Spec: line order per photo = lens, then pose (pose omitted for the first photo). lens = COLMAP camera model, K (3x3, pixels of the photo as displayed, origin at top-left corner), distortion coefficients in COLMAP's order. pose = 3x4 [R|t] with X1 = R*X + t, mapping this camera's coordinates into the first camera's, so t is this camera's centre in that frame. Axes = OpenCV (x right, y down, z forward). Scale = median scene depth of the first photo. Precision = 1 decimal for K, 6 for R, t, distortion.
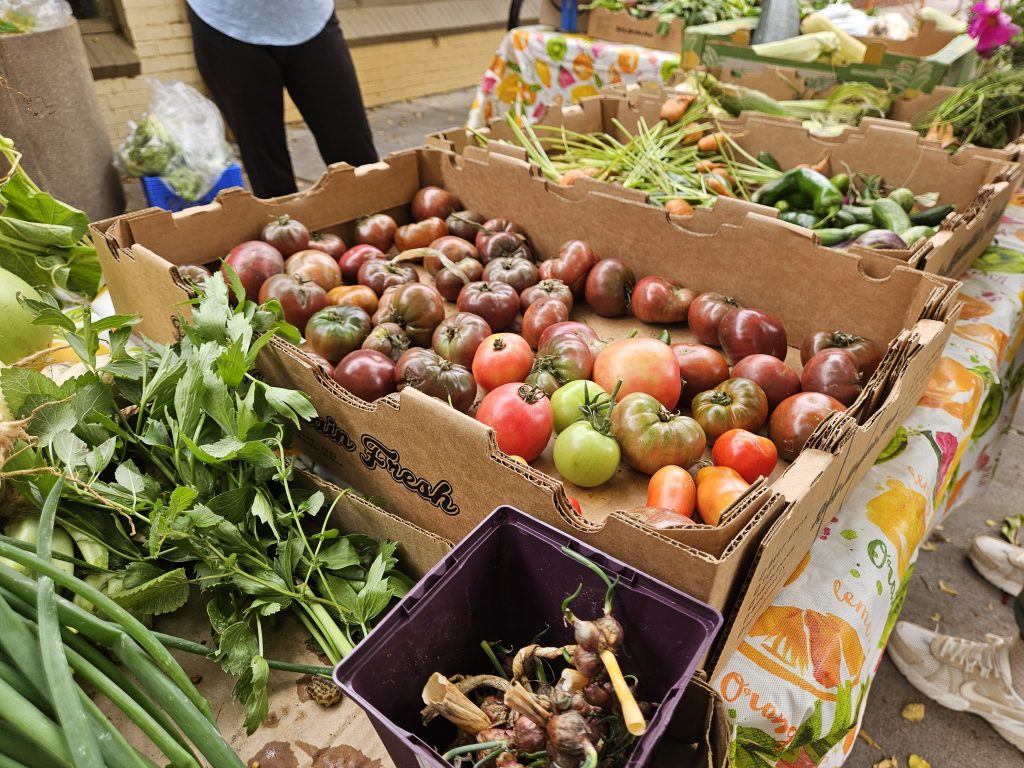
lens RADIAL K [[689.6, 0, 490.0], [0, 689.6, 384.8], [0, 0, 1]] dist [0.070742, -0.079098]
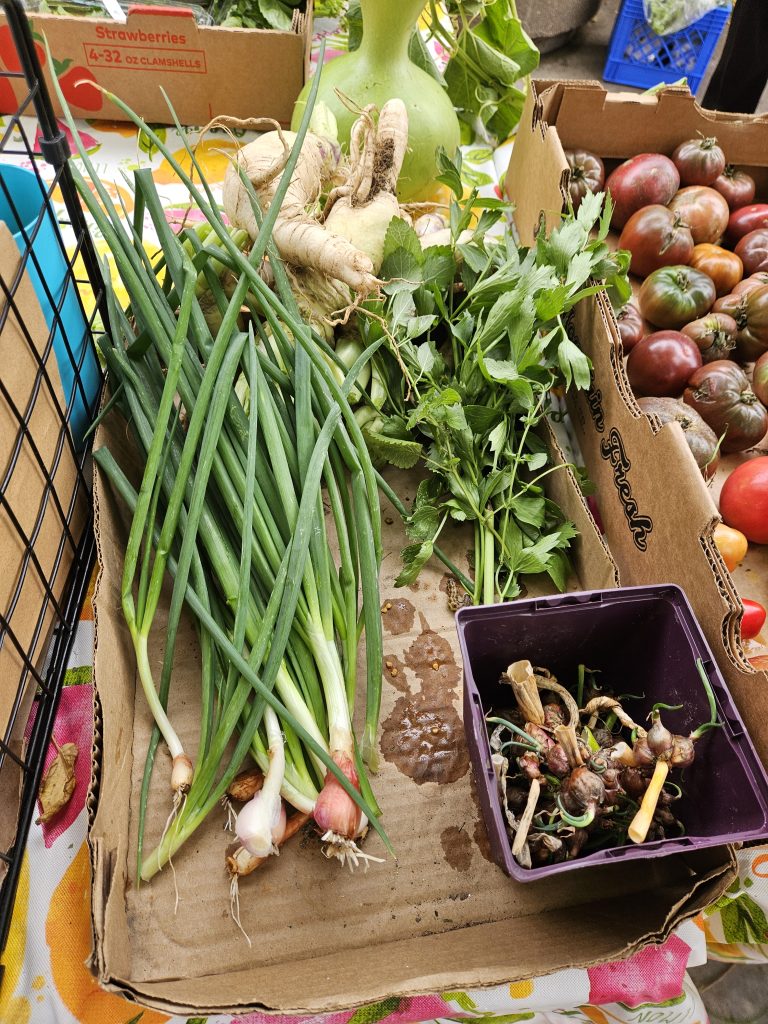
lens RADIAL K [[689.6, 0, 383.0], [0, 689.6, 466.7], [0, 0, 1]] dist [0.070742, -0.079098]
pose [[0.707149, 0.595472, -0.381252, 0.000411], [-0.452365, 0.795426, 0.403314, -0.155398], [0.543420, -0.112738, 0.831856, -0.053553]]
